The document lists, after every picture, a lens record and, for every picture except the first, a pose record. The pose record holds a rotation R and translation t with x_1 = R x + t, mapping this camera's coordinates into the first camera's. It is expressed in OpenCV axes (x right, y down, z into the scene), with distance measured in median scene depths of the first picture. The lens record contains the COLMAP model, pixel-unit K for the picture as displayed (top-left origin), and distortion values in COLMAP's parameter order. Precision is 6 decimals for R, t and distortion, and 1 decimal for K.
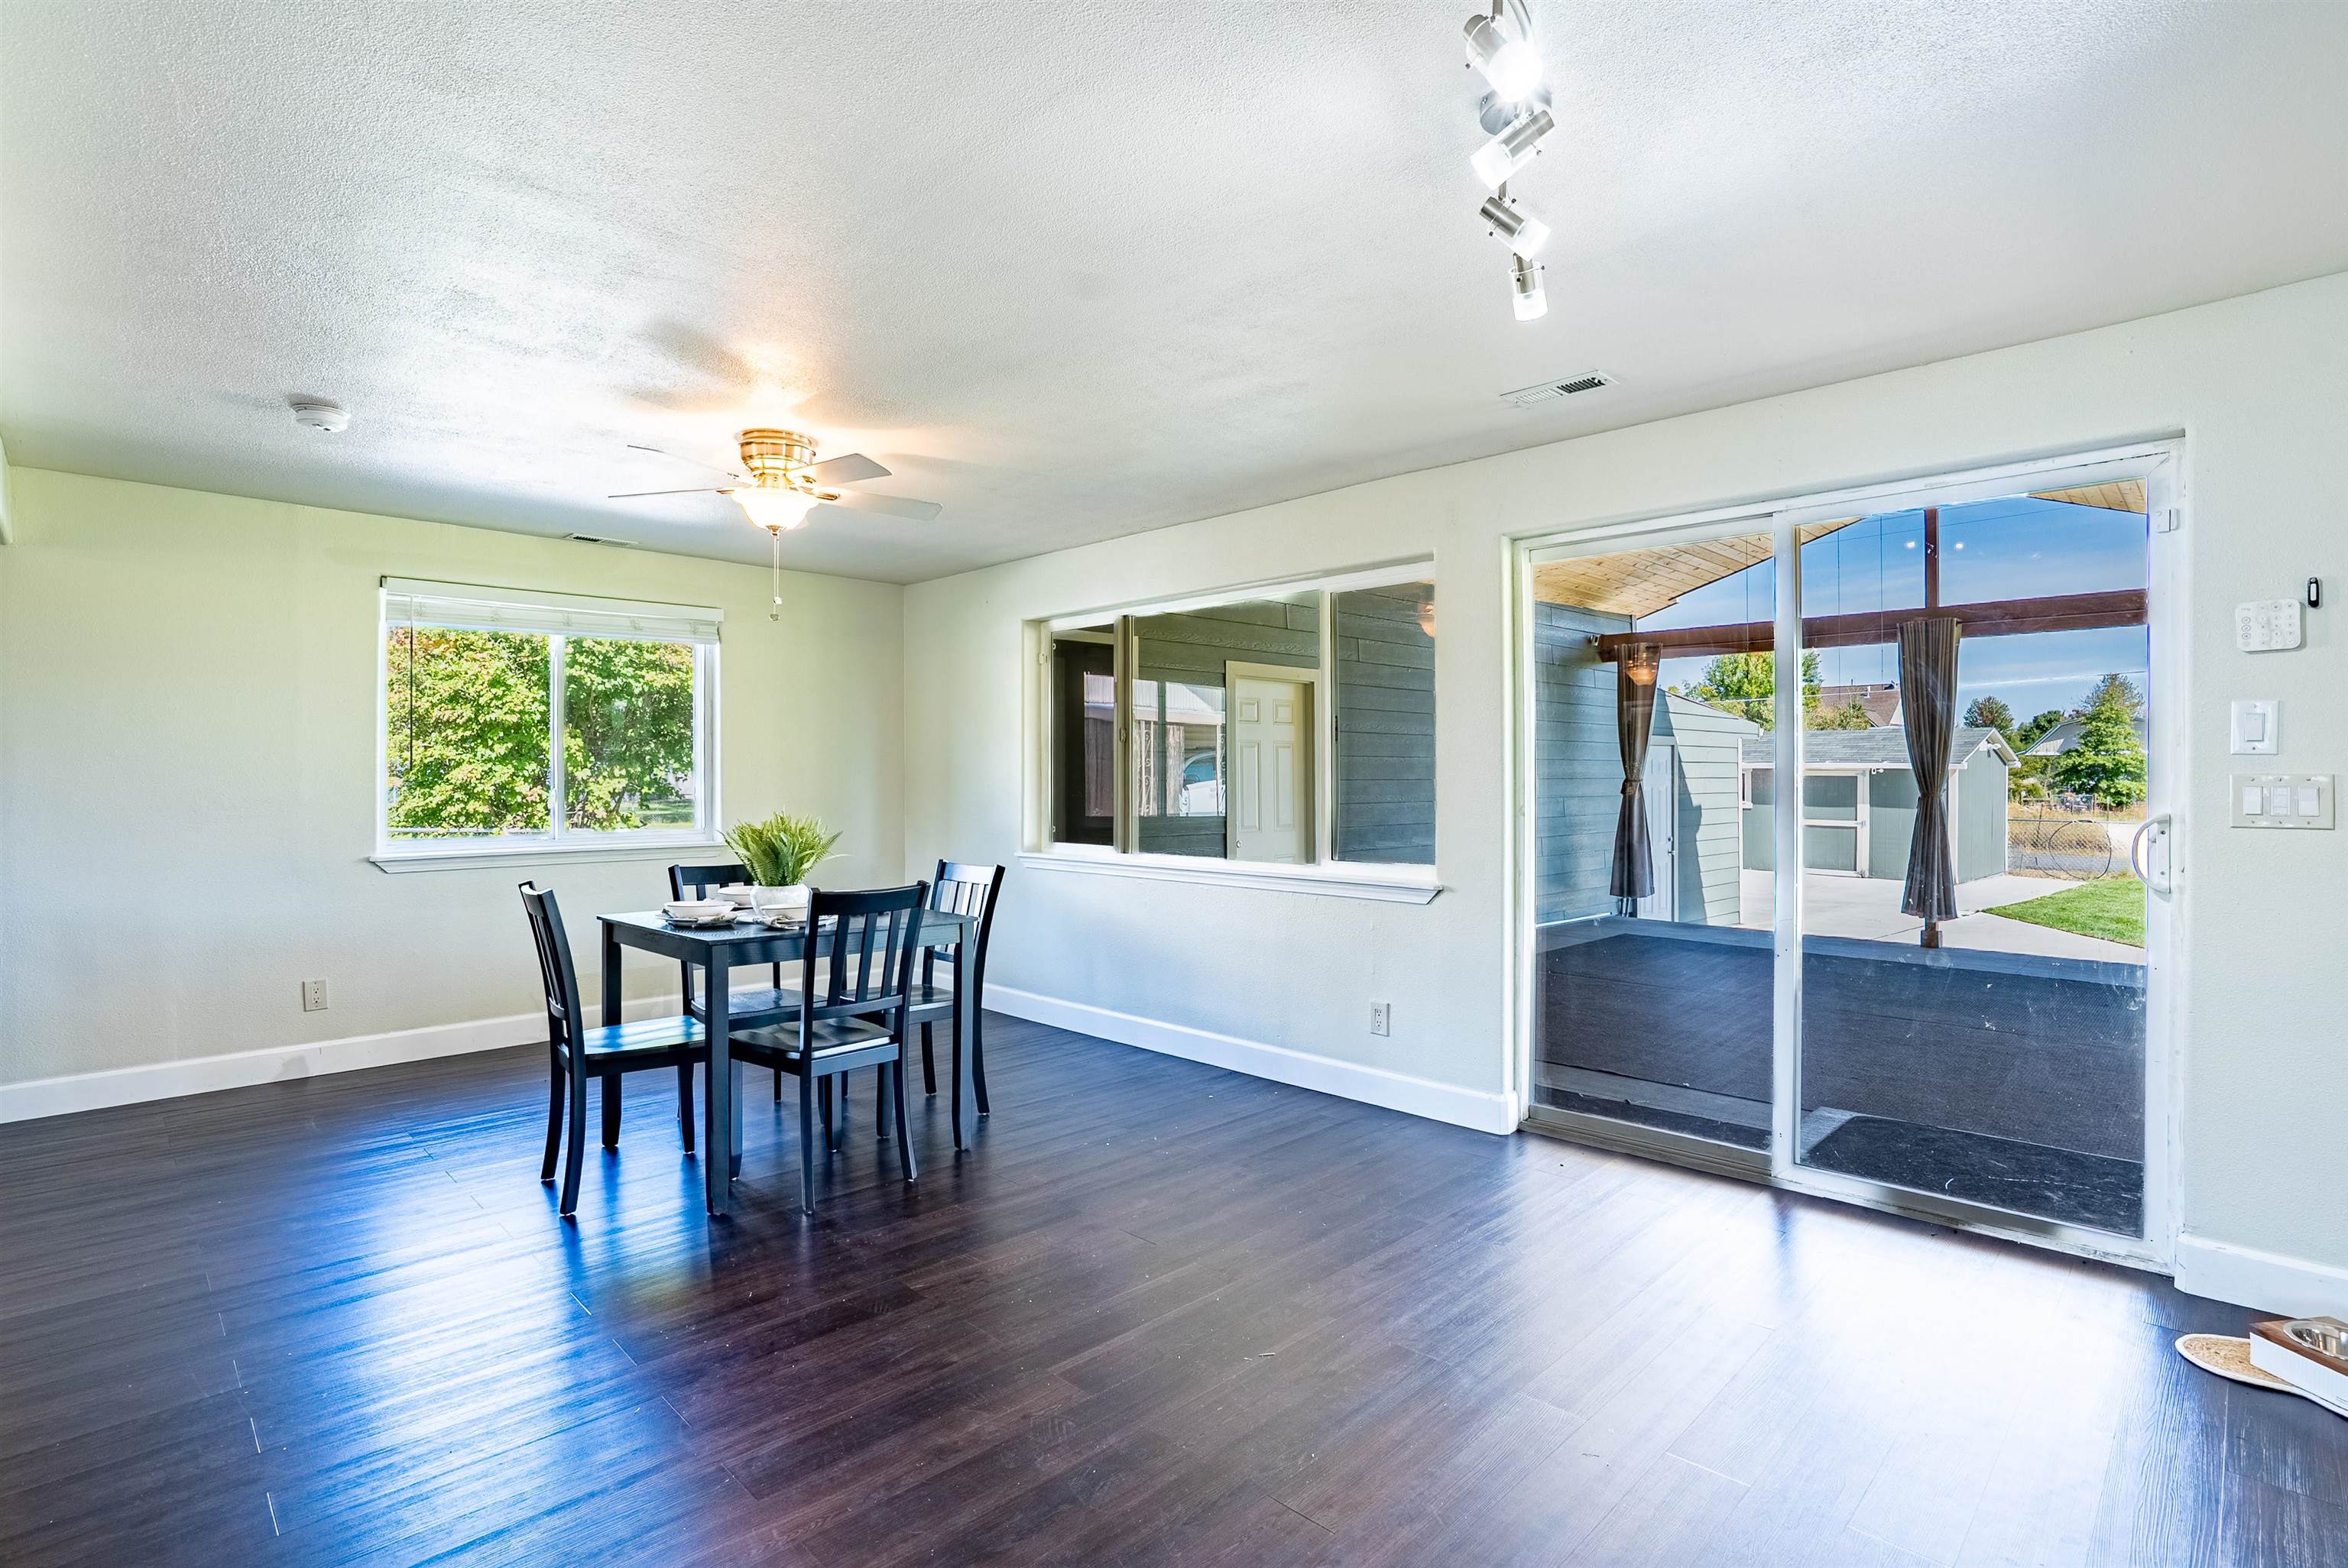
lens RADIAL K [[1149.2, 0, 1182.1], [0, 1149.2, 785.7], [0, 0, 1]] dist [-0.050366, 0.016396]
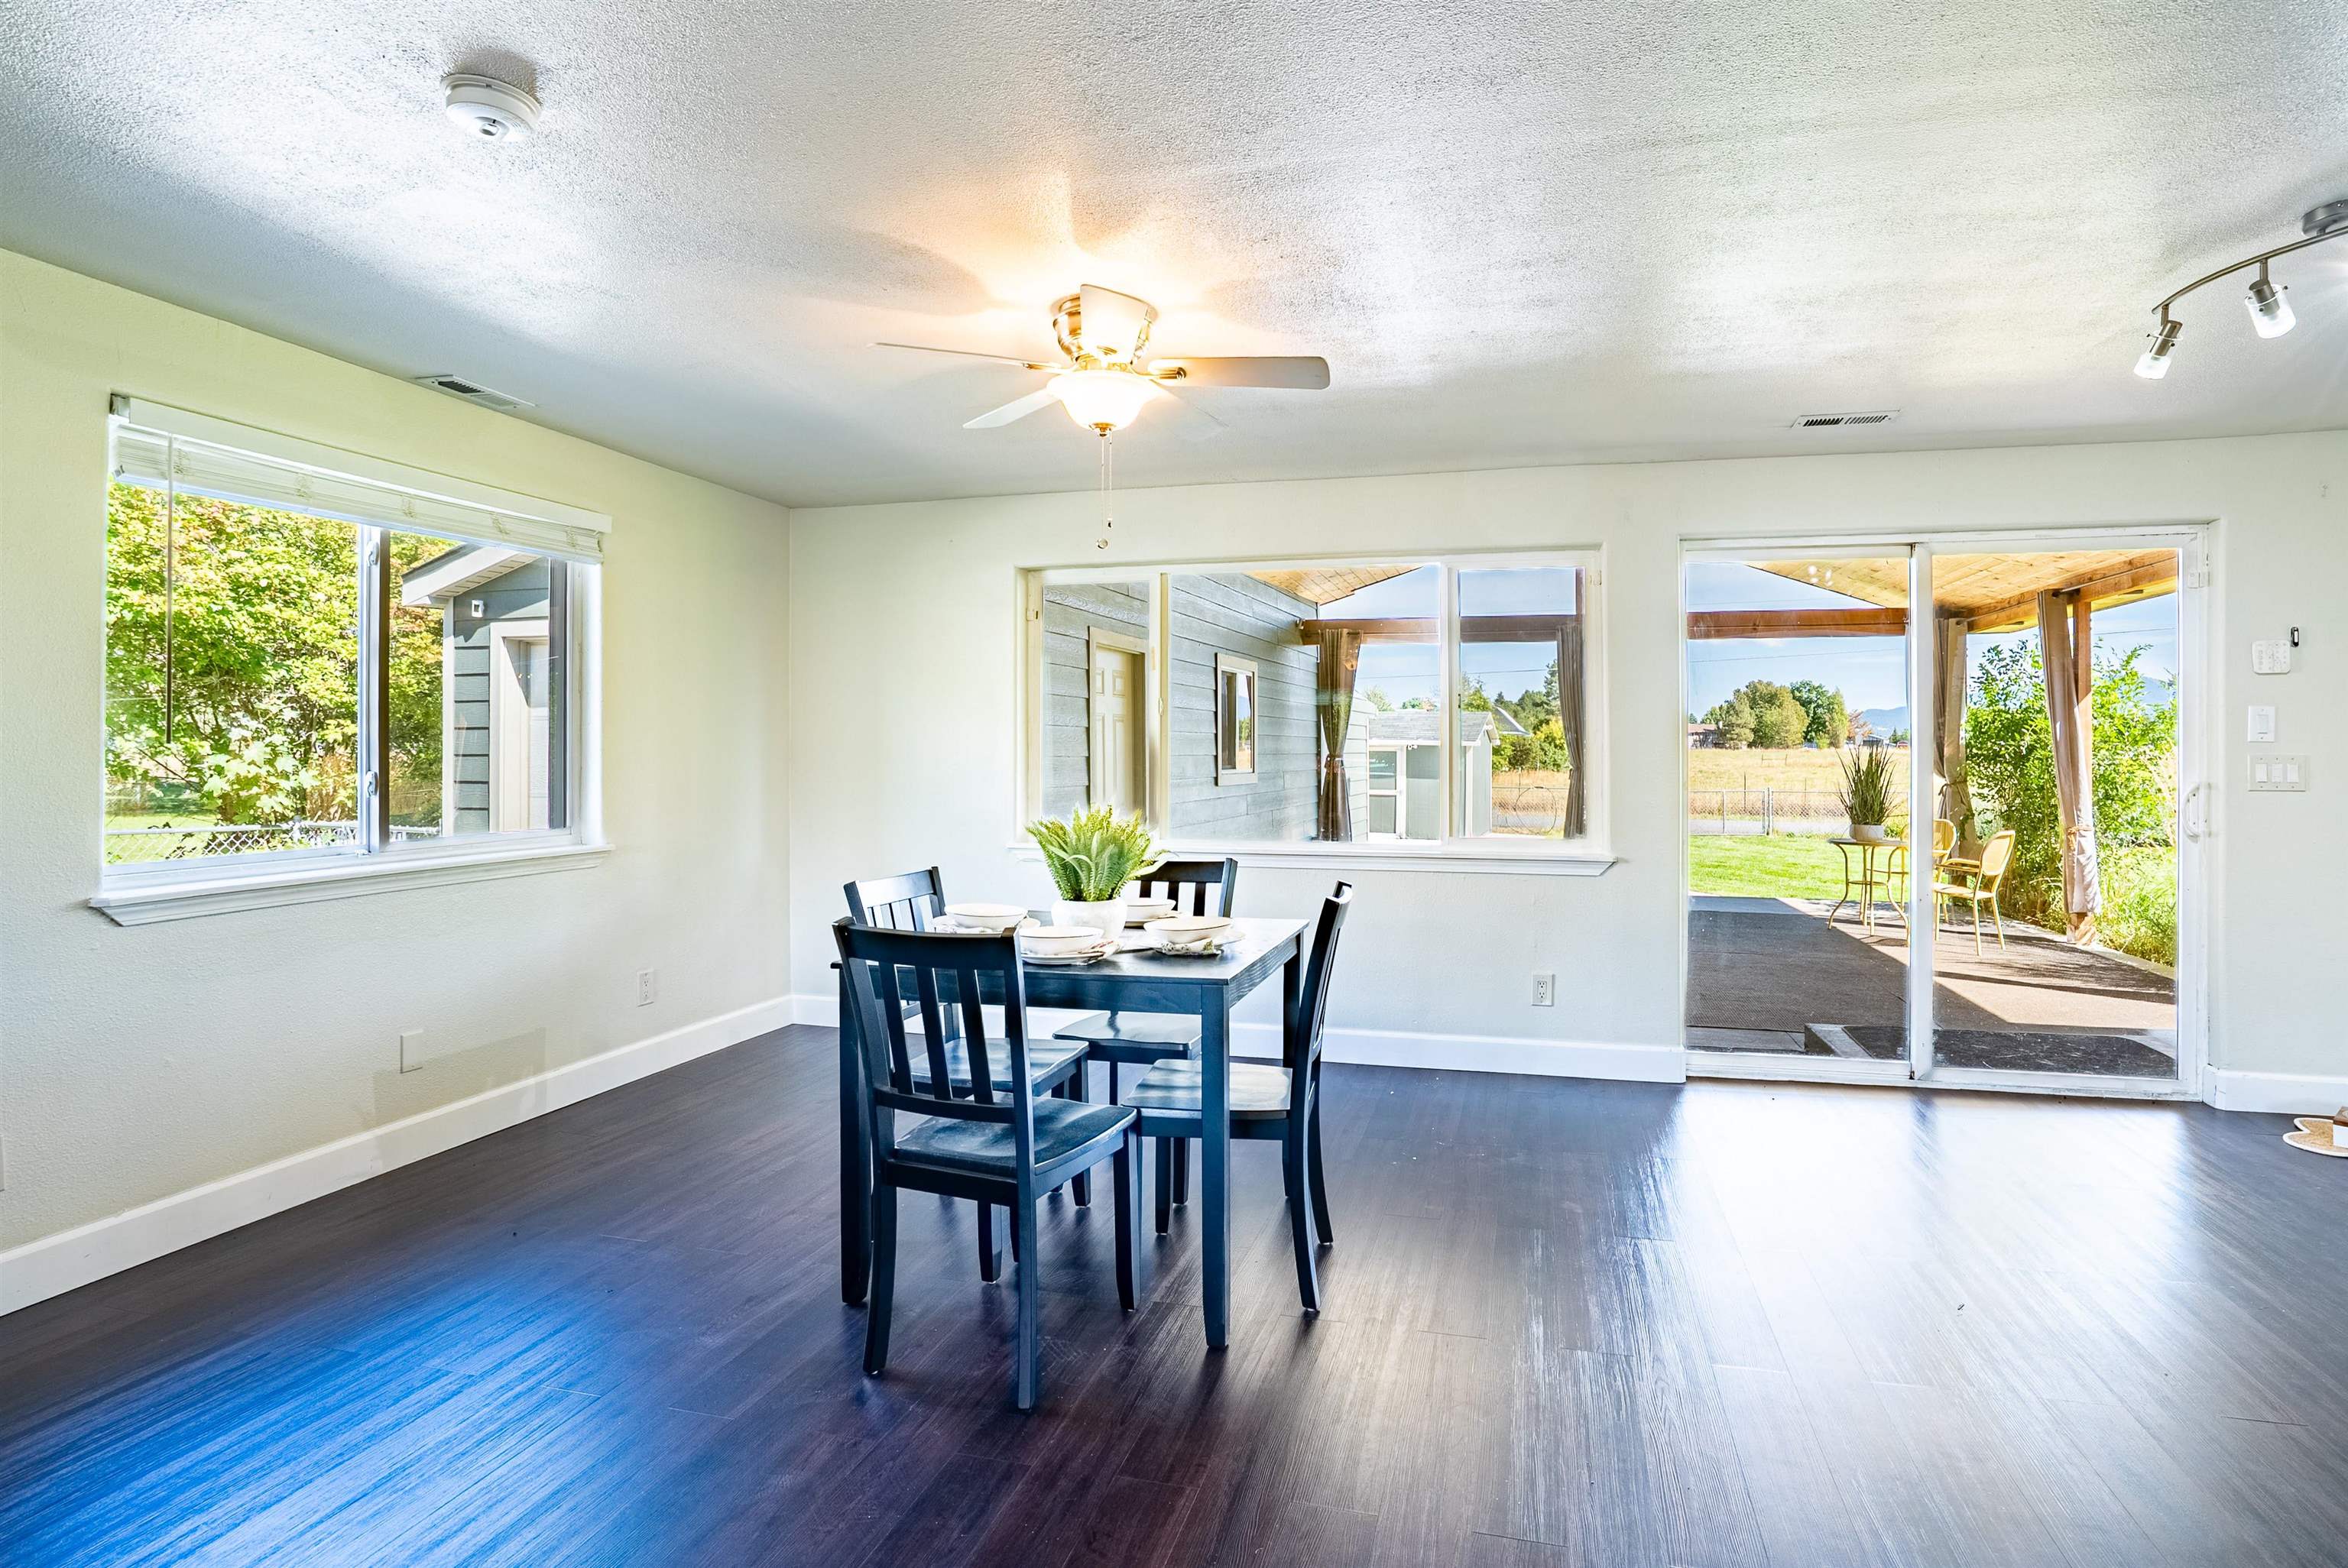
lens RADIAL K [[1149.2, 0, 1252.8], [0, 1149.2, 757.0], [0, 0, 1]] dist [-0.050366, 0.016396]
pose [[0.848494, -0.001096, 0.529204, -0.289671], [0.001673, 0.999998, -0.000613, -0.002708], [-0.529203, 0.001405, 0.848494, 0.130332]]
